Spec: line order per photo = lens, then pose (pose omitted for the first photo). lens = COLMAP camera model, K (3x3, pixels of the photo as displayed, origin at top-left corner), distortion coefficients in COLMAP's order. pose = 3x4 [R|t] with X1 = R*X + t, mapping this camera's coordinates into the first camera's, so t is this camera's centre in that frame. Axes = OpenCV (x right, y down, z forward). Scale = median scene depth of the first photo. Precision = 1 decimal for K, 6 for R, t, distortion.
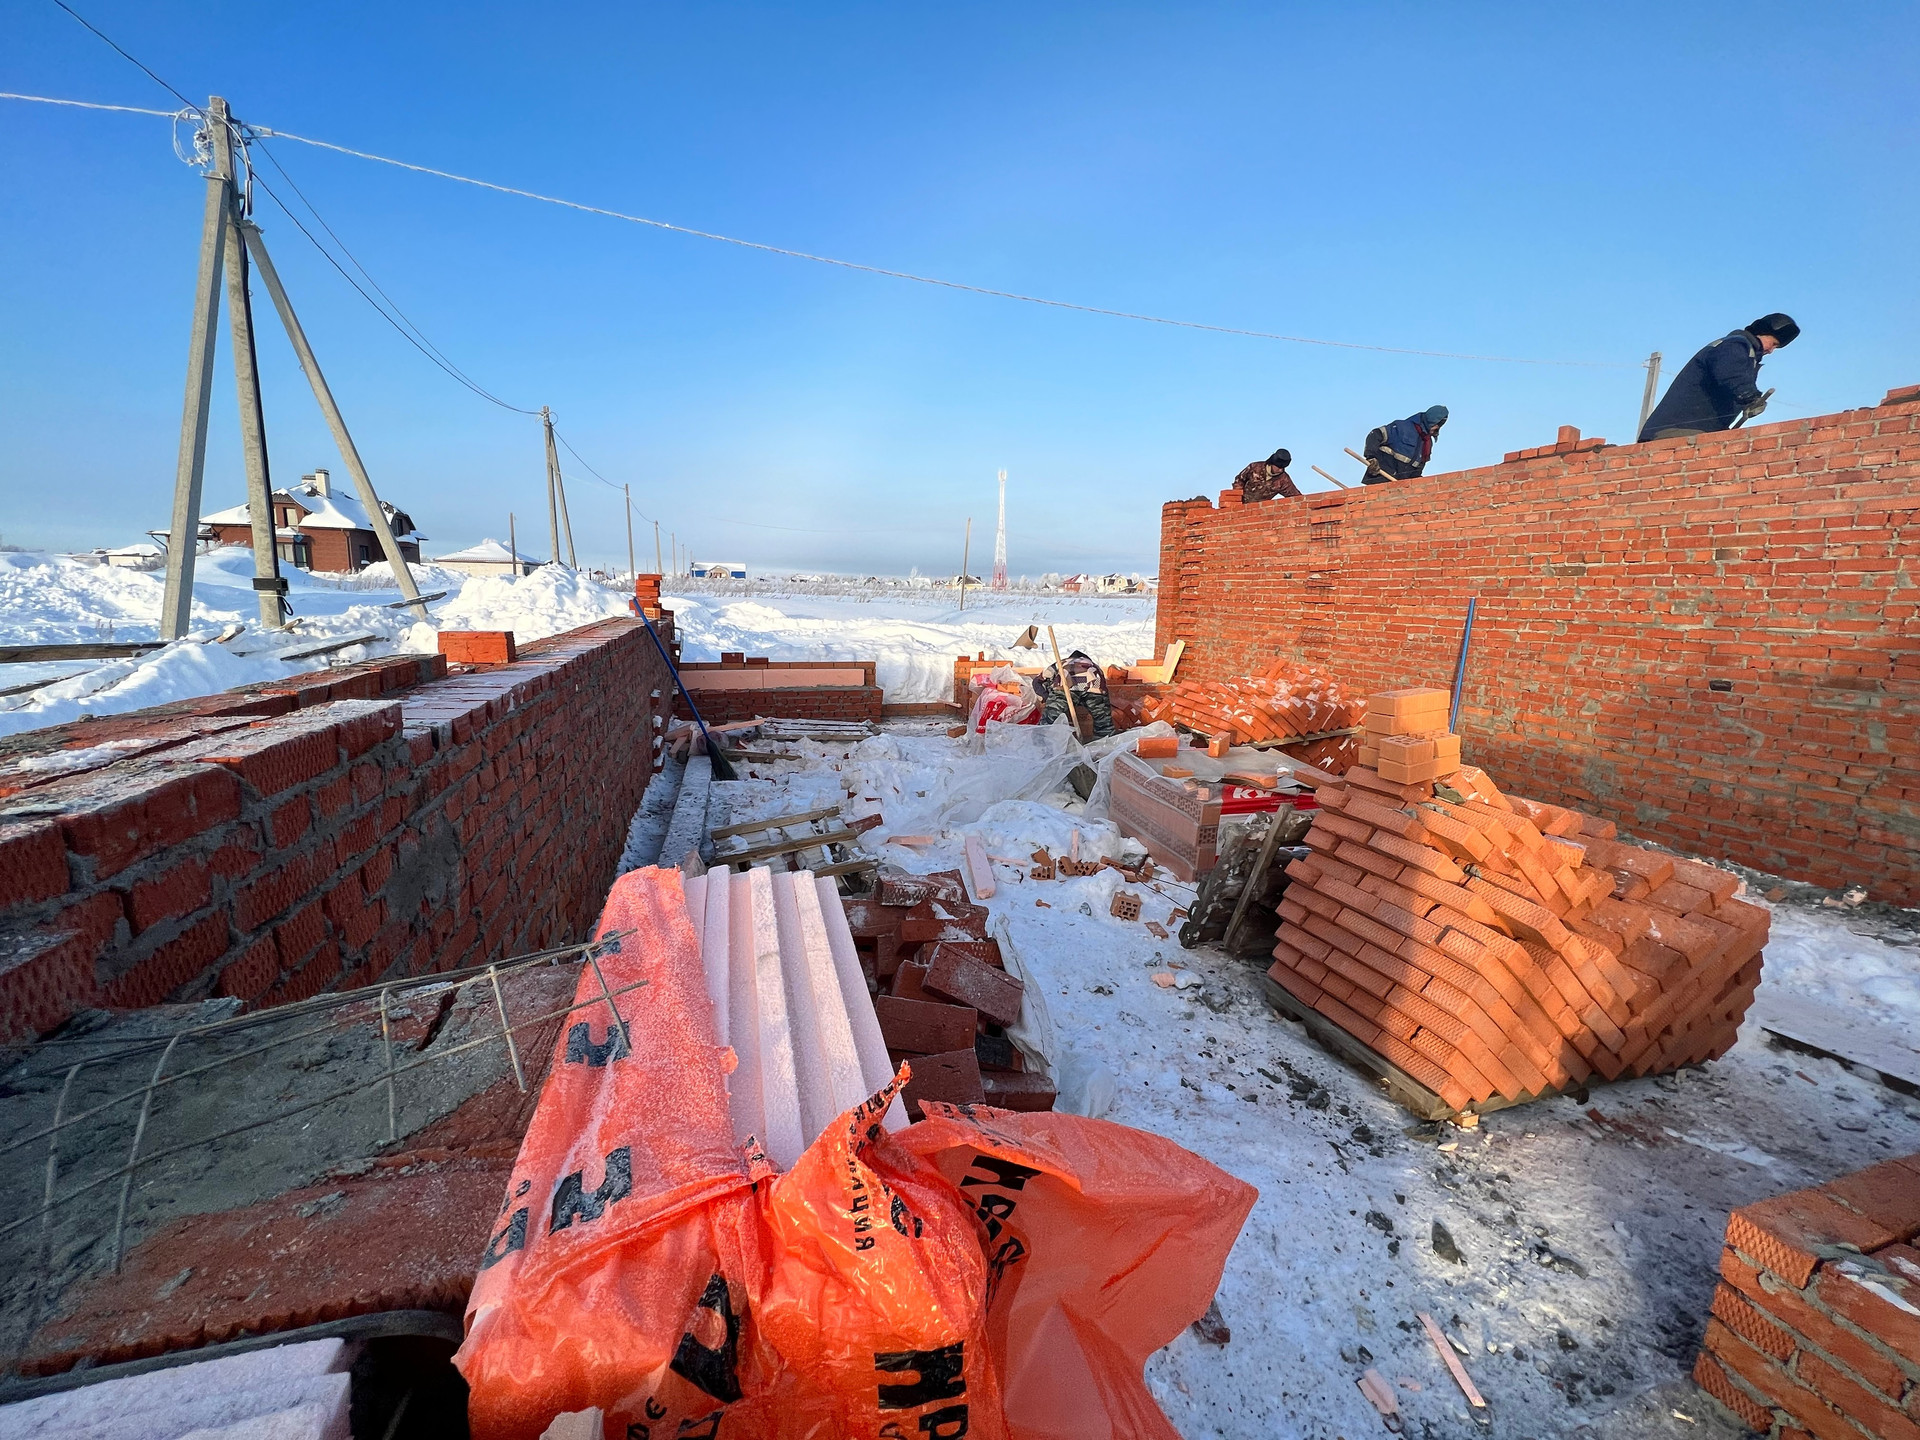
lens RADIAL K [[770.8, 0, 960.0], [0, 770.8, 720.0], [0, 0, 1]] dist [0.002861, 0.000043]
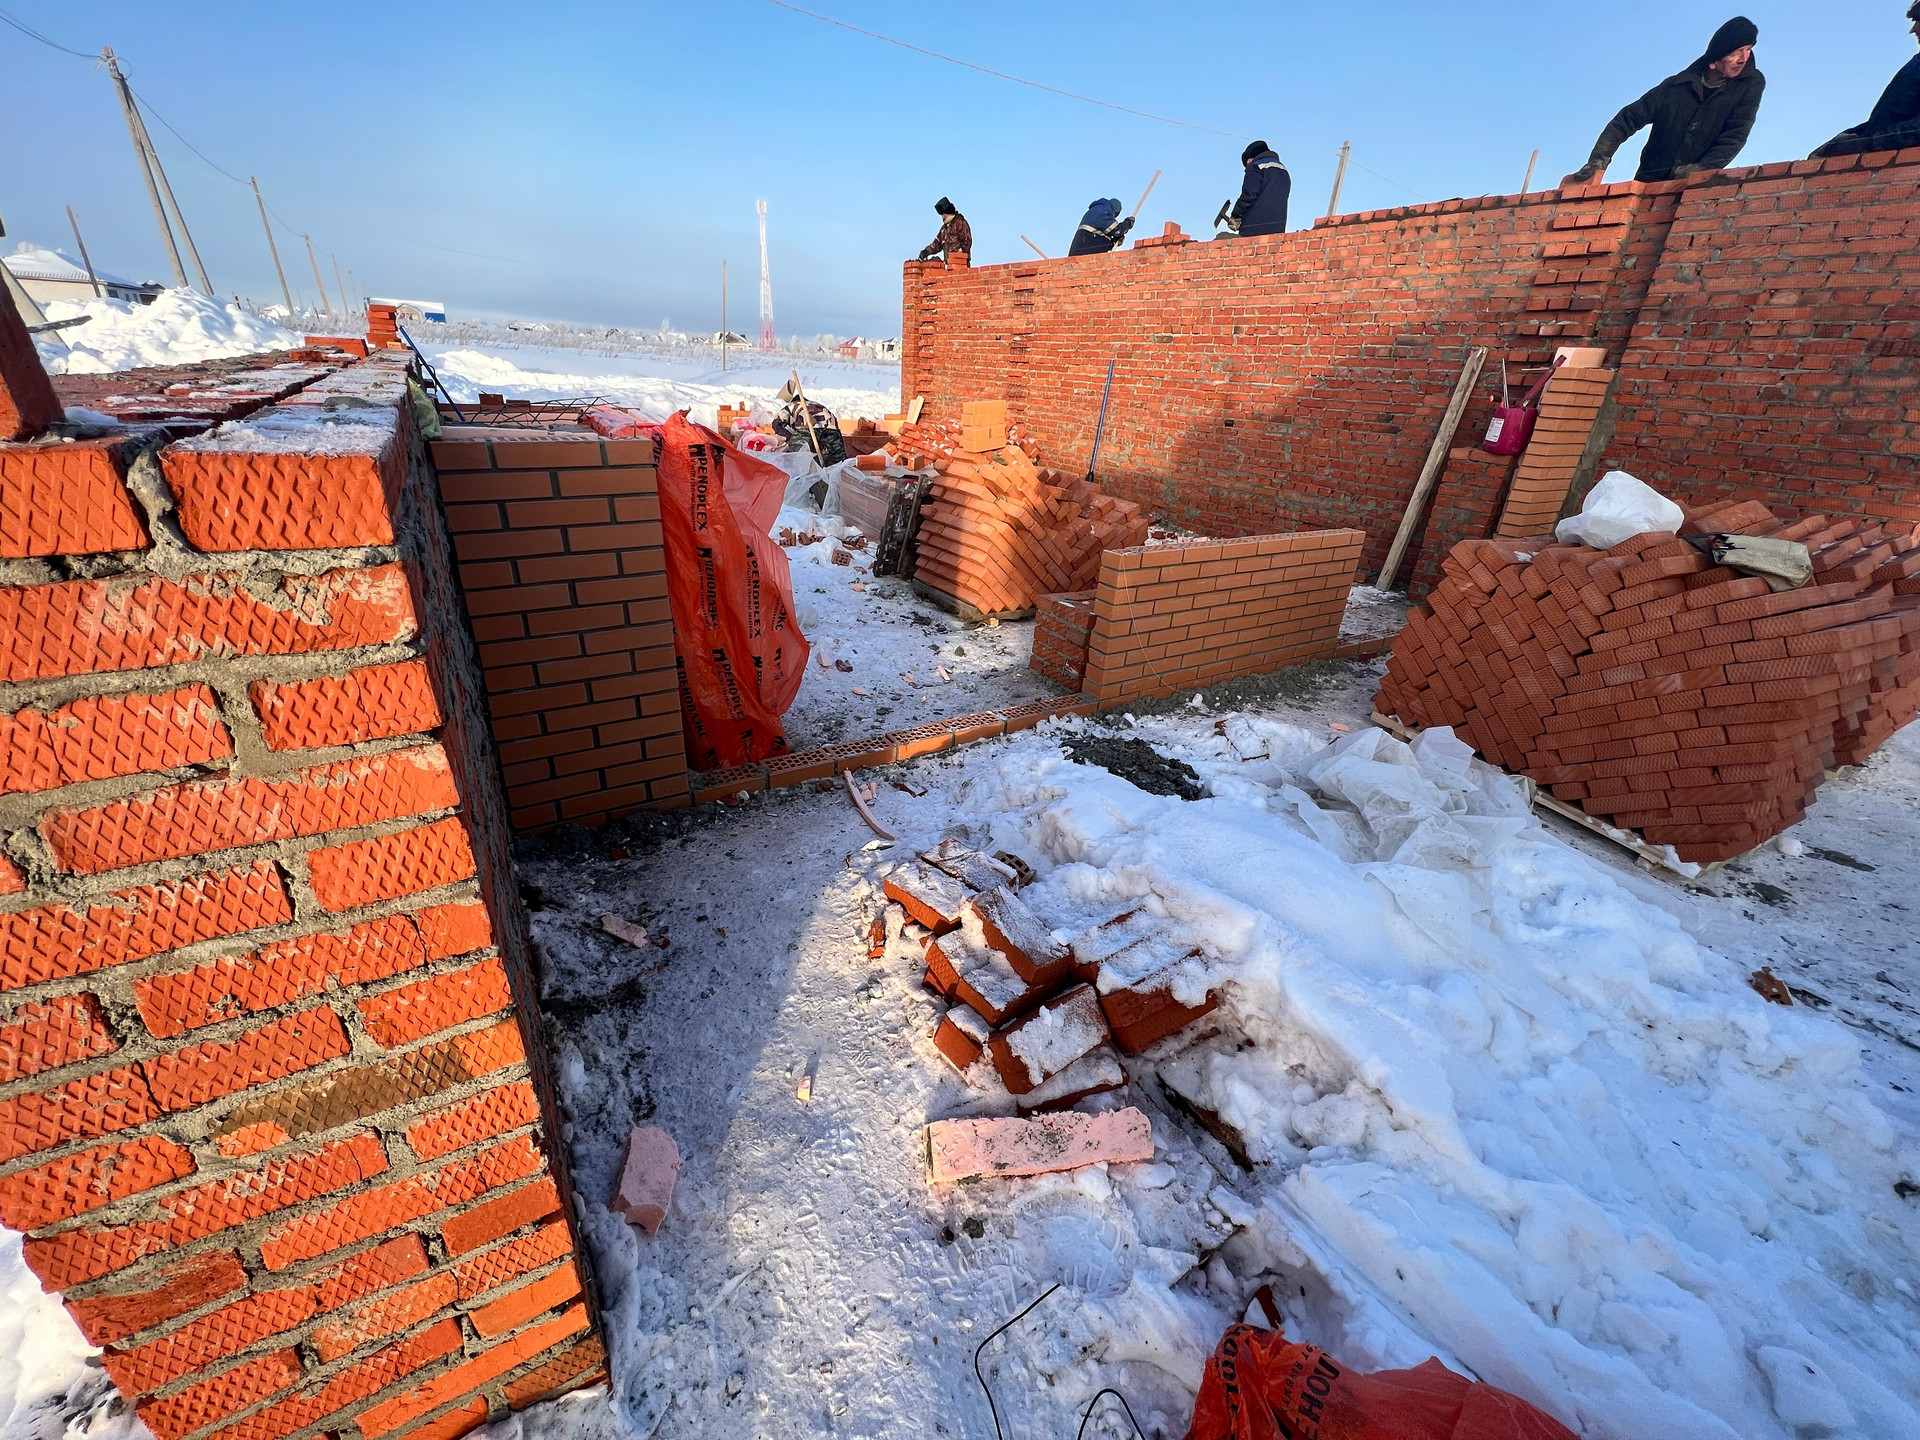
lens RADIAL K [[763.7, 0, 960.0], [0, 763.7, 720.0], [0, 0, 1]] dist [-0.000755, 0.000844]
pose [[0.962301, -0.082247, 0.259253, 0.013310], [0.007804, 0.961140, 0.275950, 0.086913], [-0.271875, -0.263524, 0.925548, -0.370086]]
